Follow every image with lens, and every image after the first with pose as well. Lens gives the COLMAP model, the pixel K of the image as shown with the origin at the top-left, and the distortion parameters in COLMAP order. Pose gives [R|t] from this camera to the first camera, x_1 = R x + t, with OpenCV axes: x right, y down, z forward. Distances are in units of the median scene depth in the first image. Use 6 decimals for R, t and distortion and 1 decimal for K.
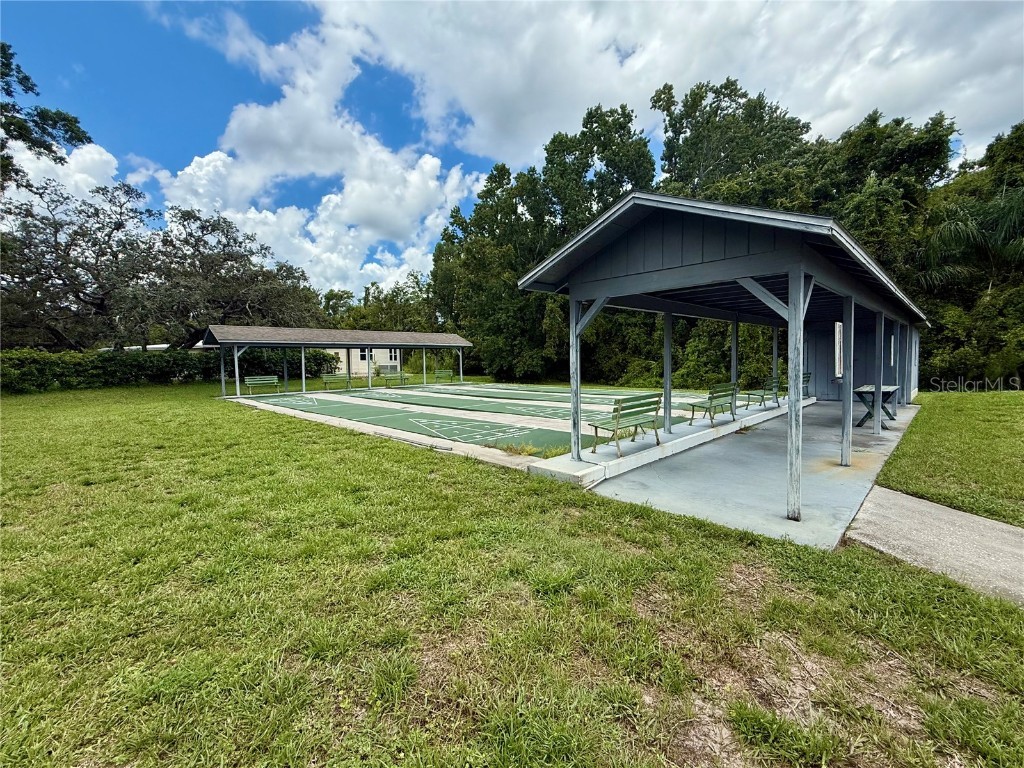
lens RADIAL K [[439.6, 0, 511.1], [0, 439.6, 382.4], [0, 0, 1]] dist [0.009552, 0.000624]
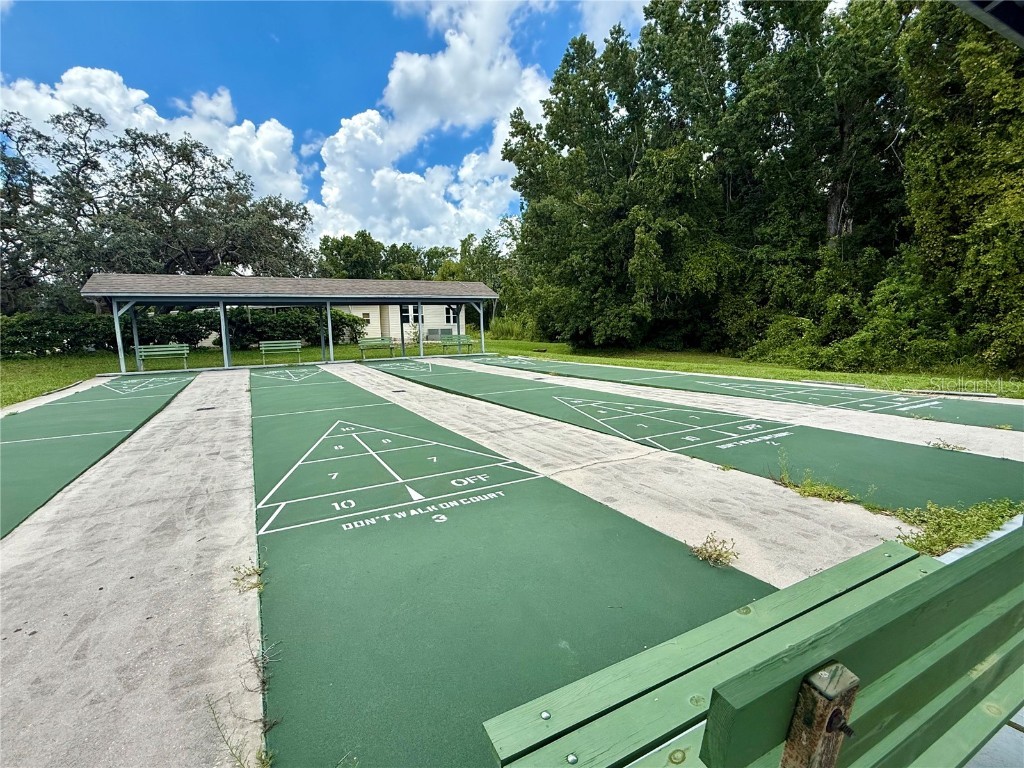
lens RADIAL K [[482.3, 0, 515.5], [0, 482.3, 376.4], [0, 0, 1]] dist [0.002891, 0.000505]
pose [[0.962321, 0.020379, -0.271150, 0.102708], [-0.004438, 0.998232, 0.059273, -0.006339], [0.271878, -0.055837, 0.960710, 0.223038]]
